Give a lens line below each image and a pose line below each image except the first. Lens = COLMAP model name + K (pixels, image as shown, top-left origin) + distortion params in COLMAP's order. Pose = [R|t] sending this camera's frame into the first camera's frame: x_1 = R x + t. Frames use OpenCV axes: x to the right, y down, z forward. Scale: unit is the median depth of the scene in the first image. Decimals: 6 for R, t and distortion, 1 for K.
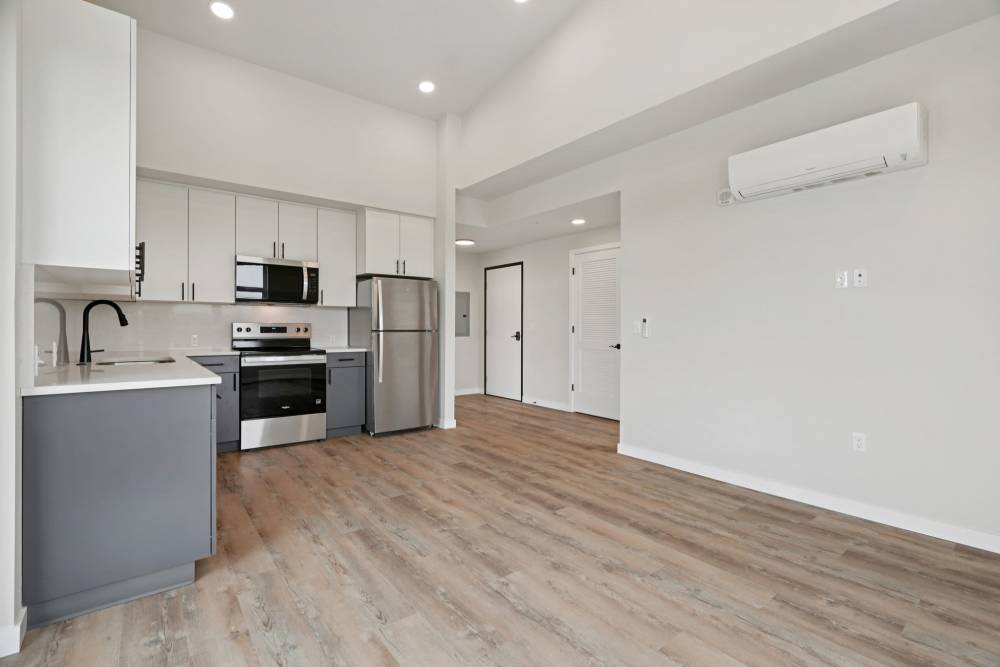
lens RADIAL K [[449.5, 0, 502.1], [0, 449.5, 329.5], [0, 0, 1]] dist [-0.011079, 0.004375]
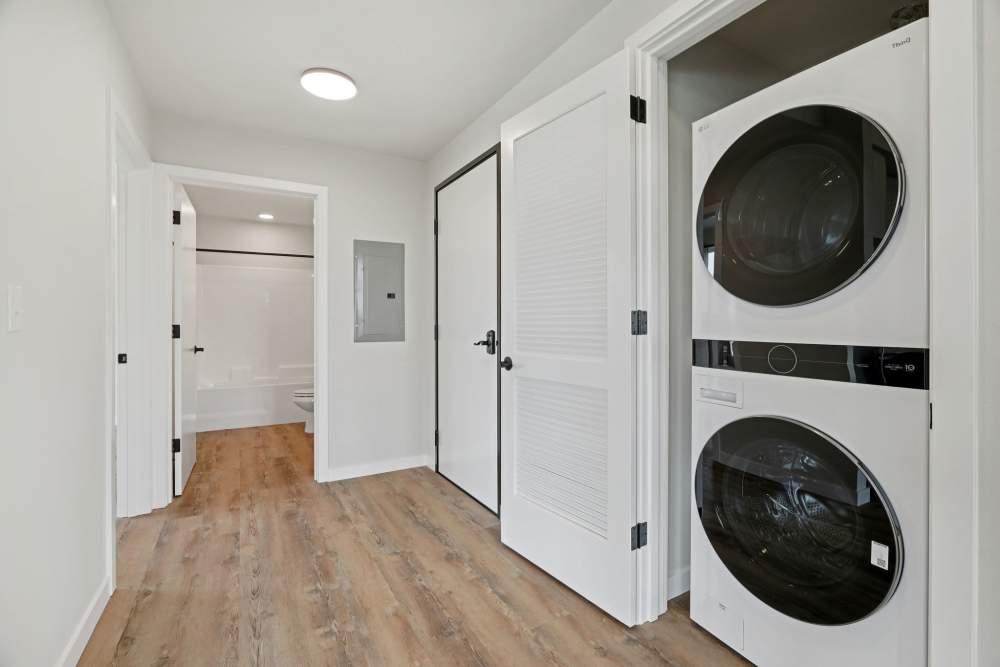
lens RADIAL K [[449.5, 0, 503.4], [0, 449.5, 322.8], [0, 0, 1]] dist [-0.011079, 0.004375]
pose [[0.989386, -0.006204, -0.145177, 0.162210], [0.004980, 0.999949, -0.008797, 0.002051], [0.145224, 0.007981, 0.989367, 1.005317]]
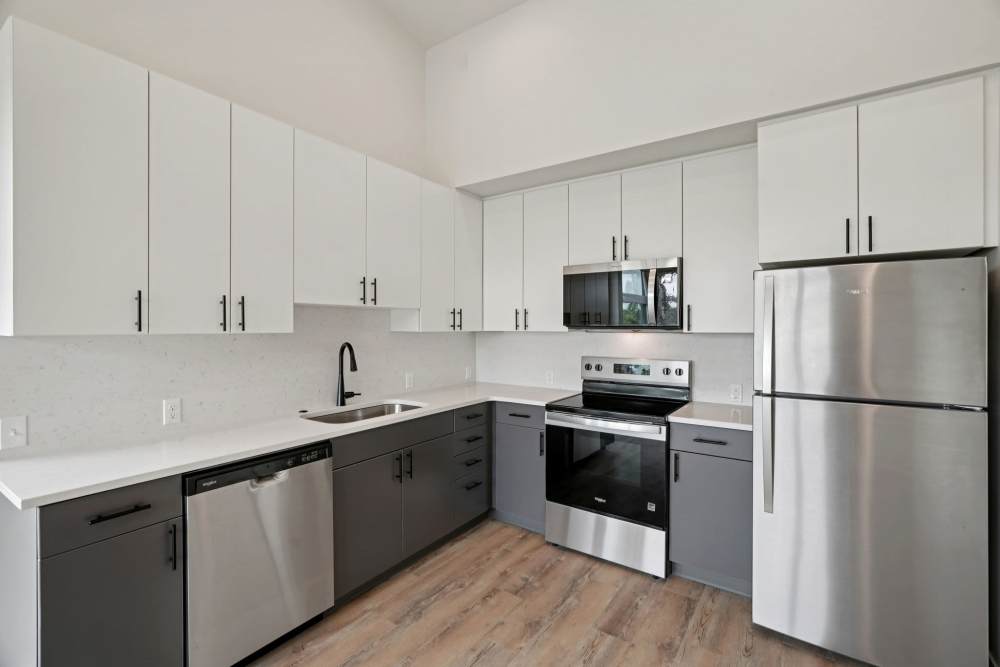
lens RADIAL K [[449.5, 0, 500.0], [0, 449.5, 329.8], [0, 0, 1]] dist [-0.011079, 0.004375]
pose [[0.287125, 0.004089, -0.957884, 0.071522], [-0.004497, 0.999986, 0.002921, -0.062034], [0.957883, 0.003469, 0.287139, 0.666811]]
